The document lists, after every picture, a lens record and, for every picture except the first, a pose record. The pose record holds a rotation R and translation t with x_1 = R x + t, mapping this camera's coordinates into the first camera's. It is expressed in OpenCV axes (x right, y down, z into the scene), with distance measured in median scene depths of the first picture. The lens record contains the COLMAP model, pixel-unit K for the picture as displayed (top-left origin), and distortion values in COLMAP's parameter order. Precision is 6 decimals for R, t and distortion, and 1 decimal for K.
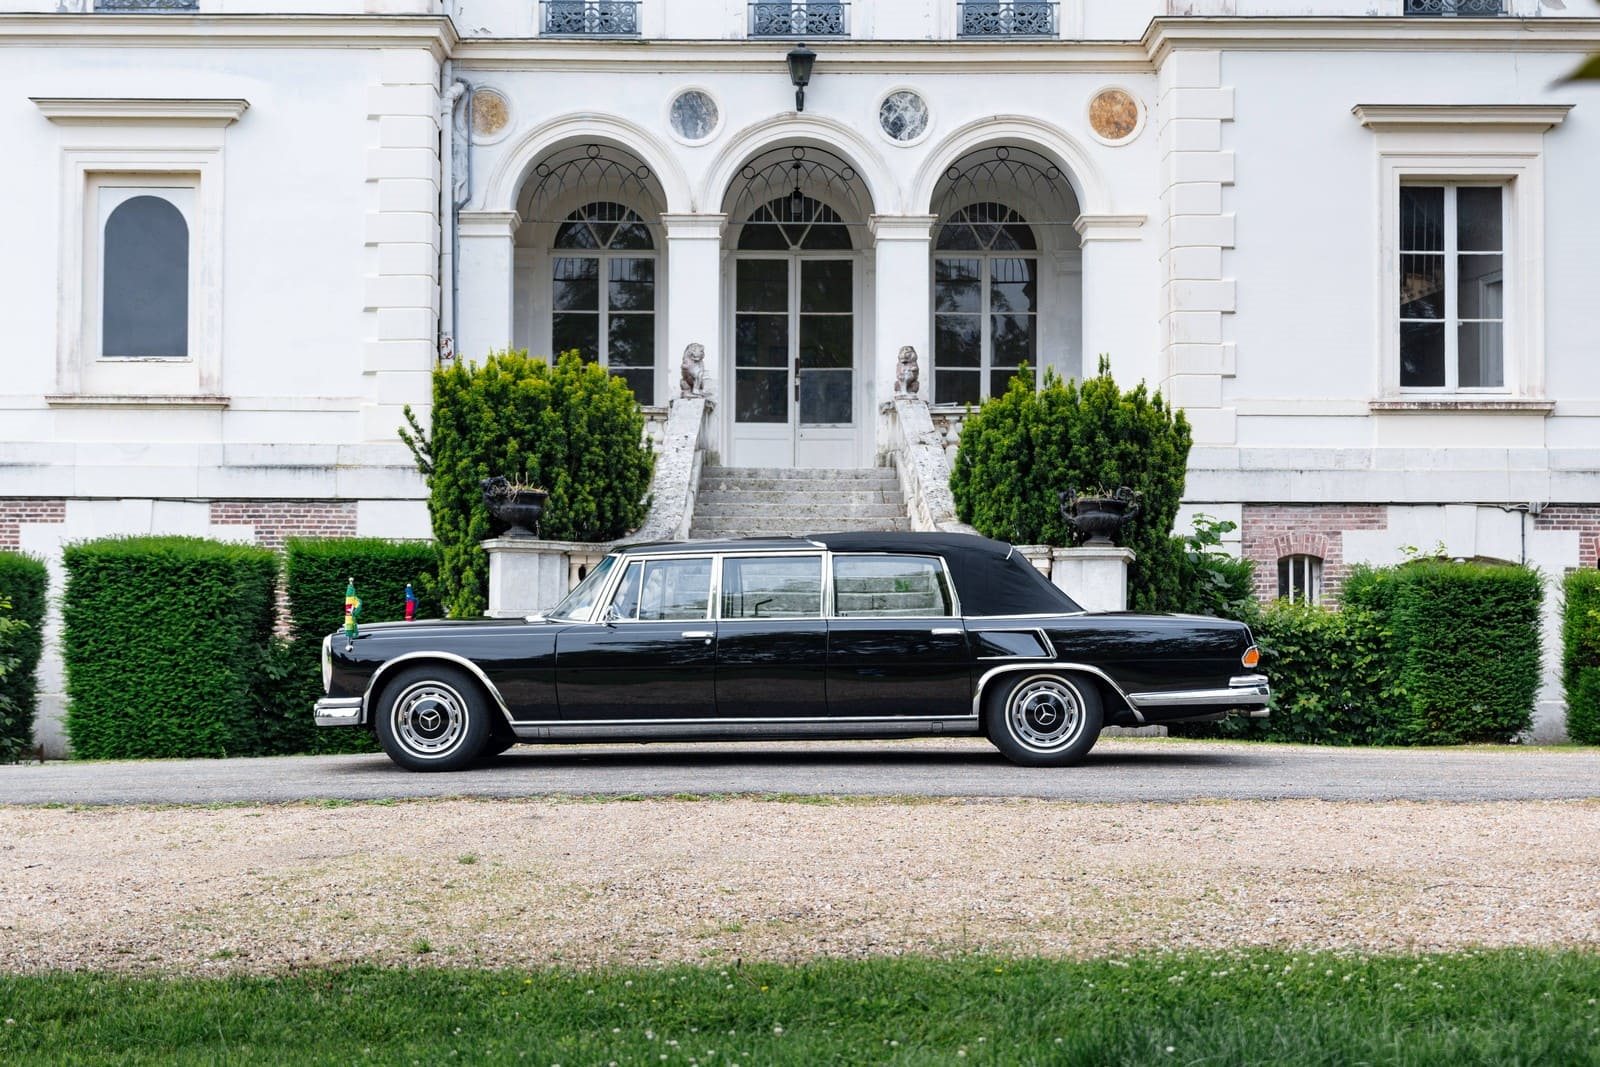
lens RADIAL K [[2273.0, 0, 773.3], [0, 2273.0, 566.7], [0, 0, 1]] dist [-0.013610, 0.057847]
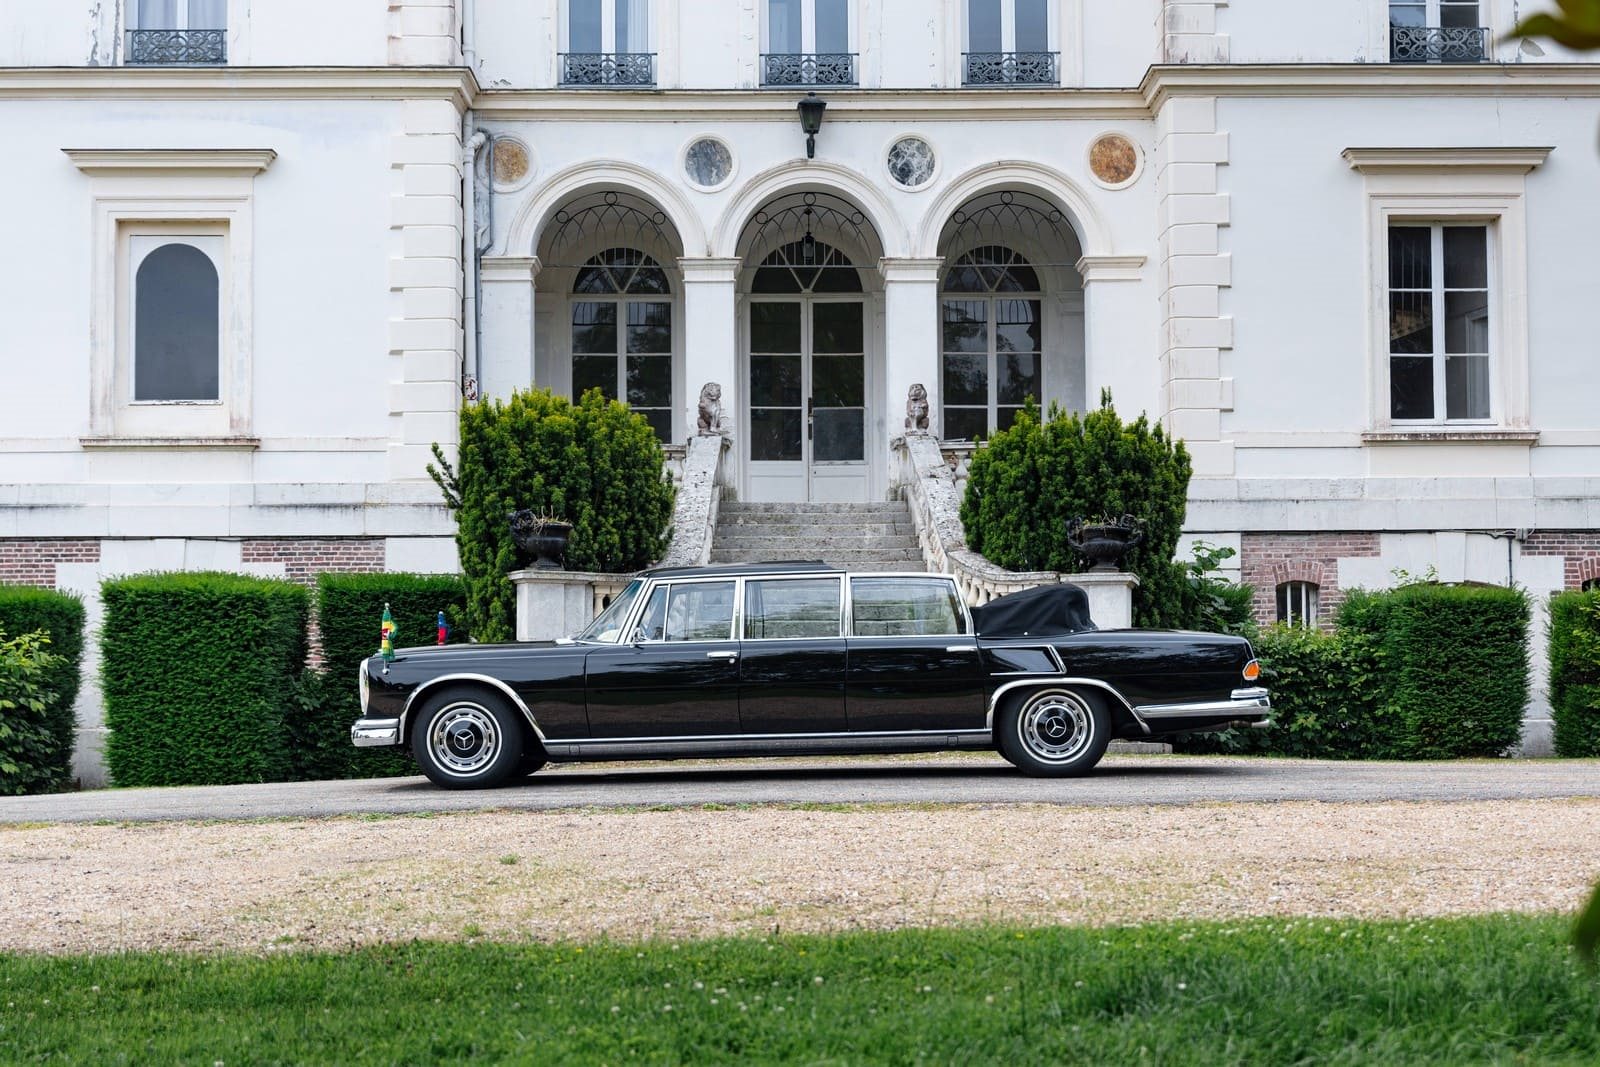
lens RADIAL K [[2228.1, 0, 827.6], [0, 2228.1, 596.2], [0, 0, 1]] dist [-0.007390, 0.025992]
pose [[0.999750, -0.009965, 0.020008, -0.003058], [0.010119, 0.999920, -0.007567, 0.007089], [-0.019931, 0.007768, 0.999771, -0.013433]]
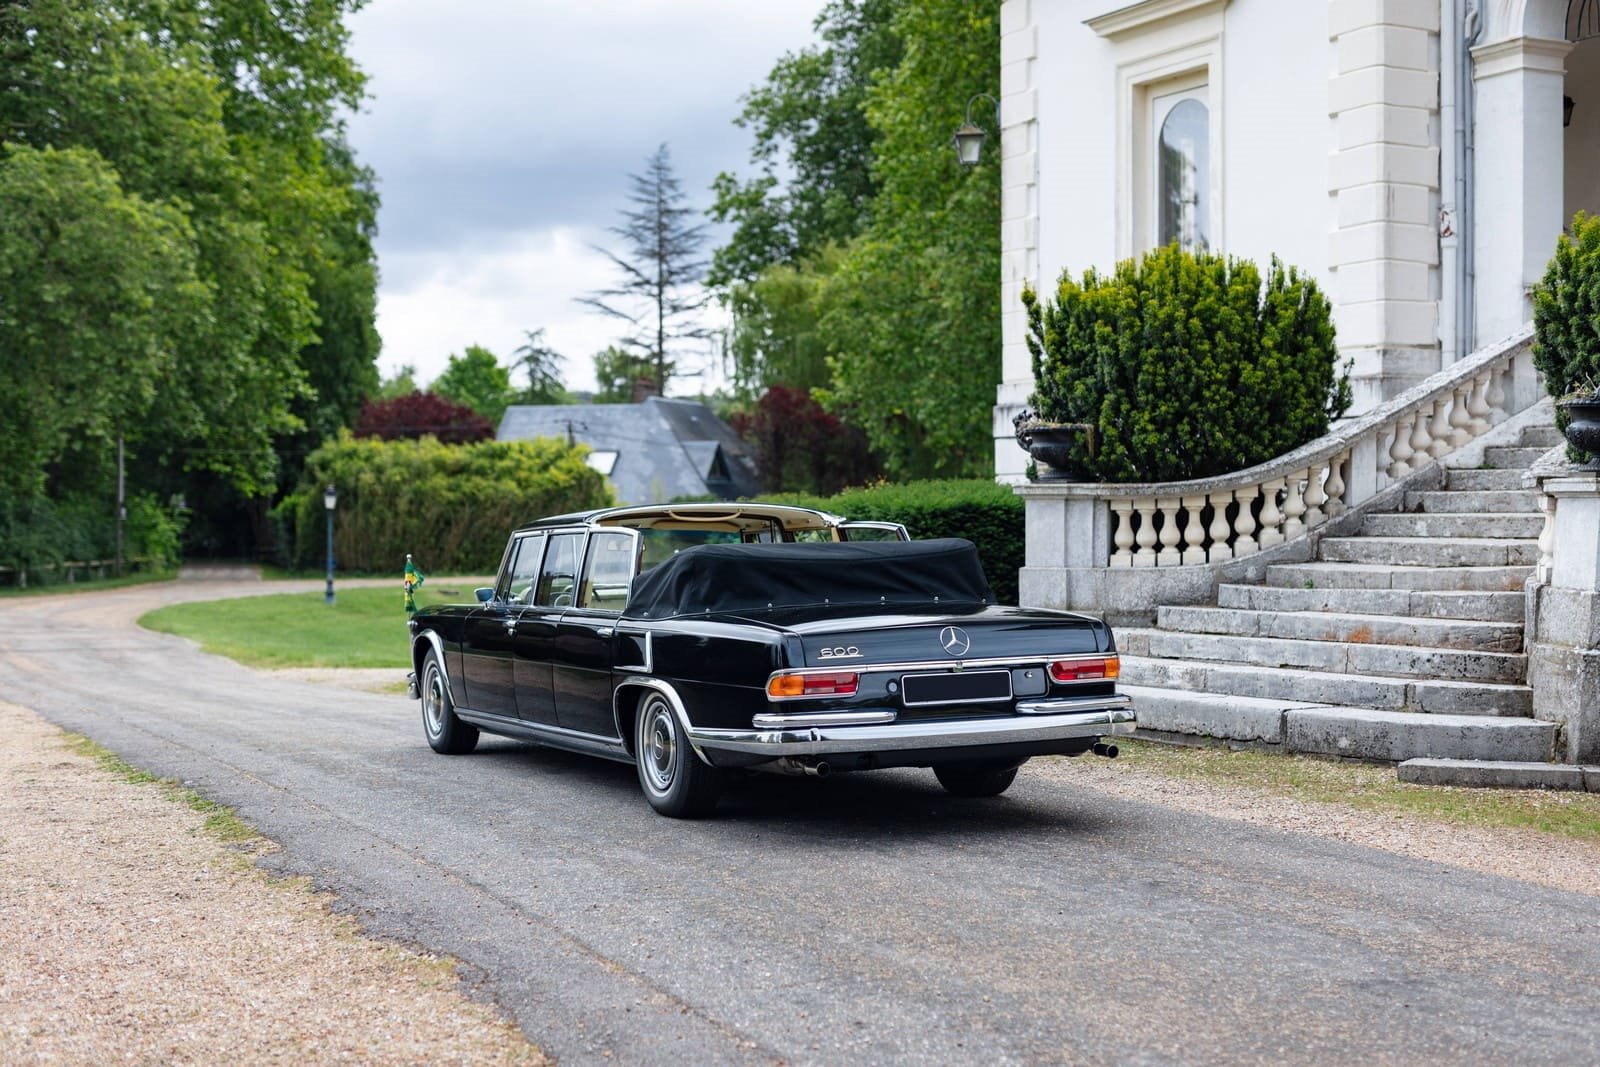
lens RADIAL K [[2341.7, 0, 804.4], [0, 2341.7, 628.8], [0, 0, 1]] dist [0.005558, -0.002577]
pose [[0.465786, 0.035282, -0.884194, 0.505496], [0.038159, 0.997474, 0.059905, -0.011294], [0.884074, -0.061643, 0.463263, 0.418734]]
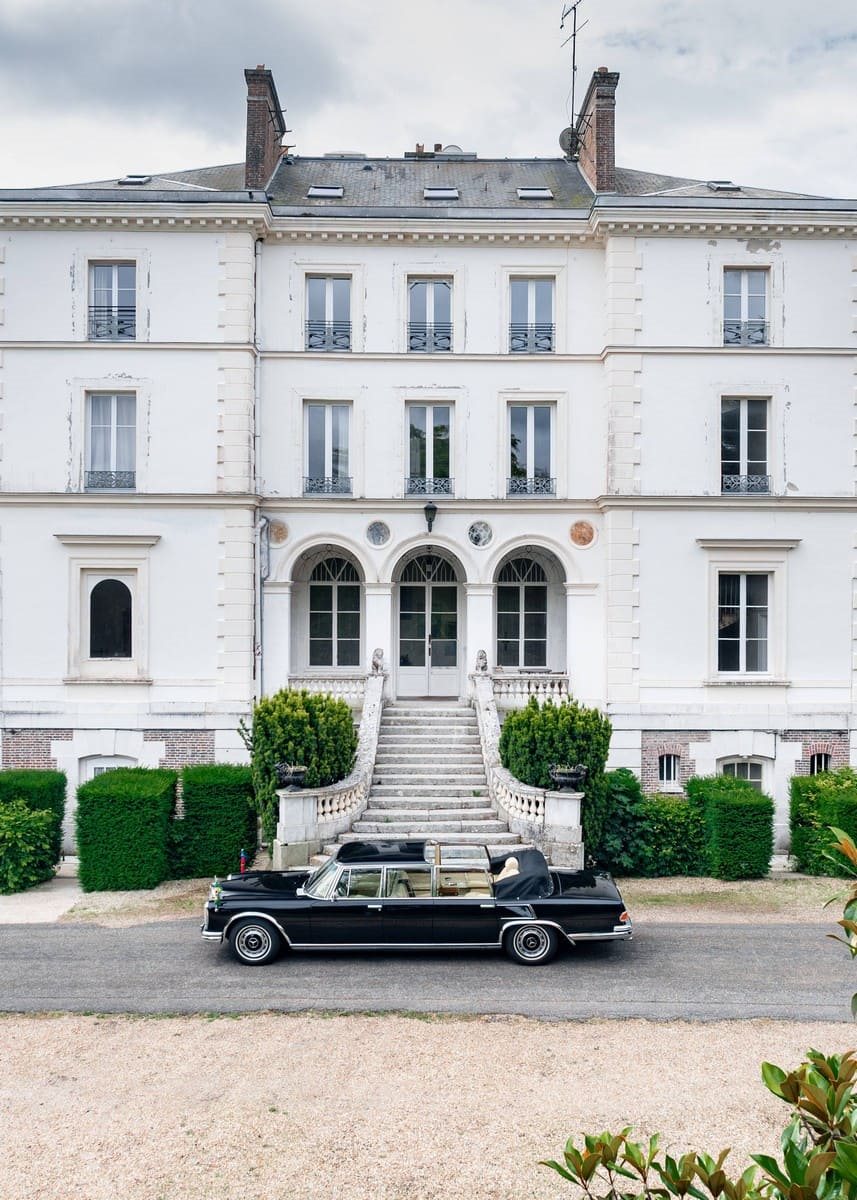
lens RADIAL K [[1221.8, 0, 460.8], [0, 1221.8, 582.3], [0, 0, 1]] dist [-0.010420, -0.007289]
pose [[0.999701, 0.000017, 0.024444, 0.013159], [-0.000851, 0.999418, 0.034097, -0.201477], [-0.024429, -0.034108, 0.999120, -0.110745]]
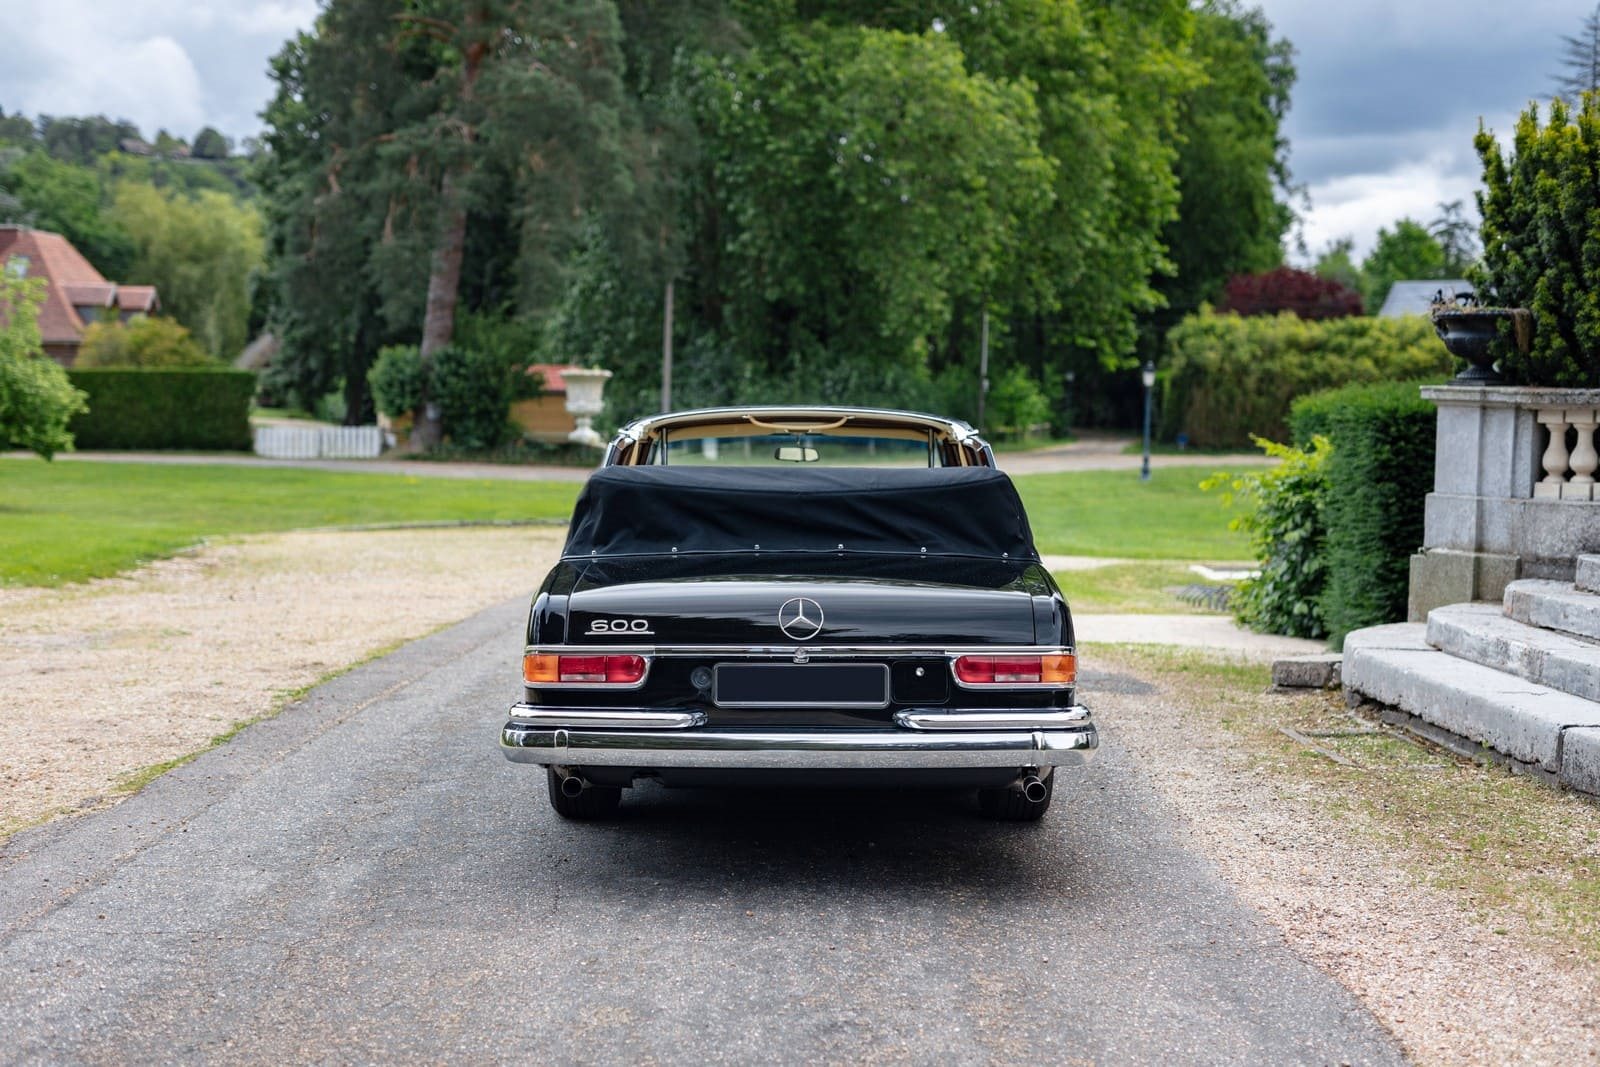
lens RADIAL K [[2228.1, 0, 827.6], [0, 2228.1, 596.2], [0, 0, 1]] dist [-0.007390, 0.025992]
pose [[0.051543, 0.091976, -0.994426, 0.422660], [0.018543, 0.995490, 0.093036, -0.012094], [0.998499, -0.023235, 0.049605, 0.641110]]
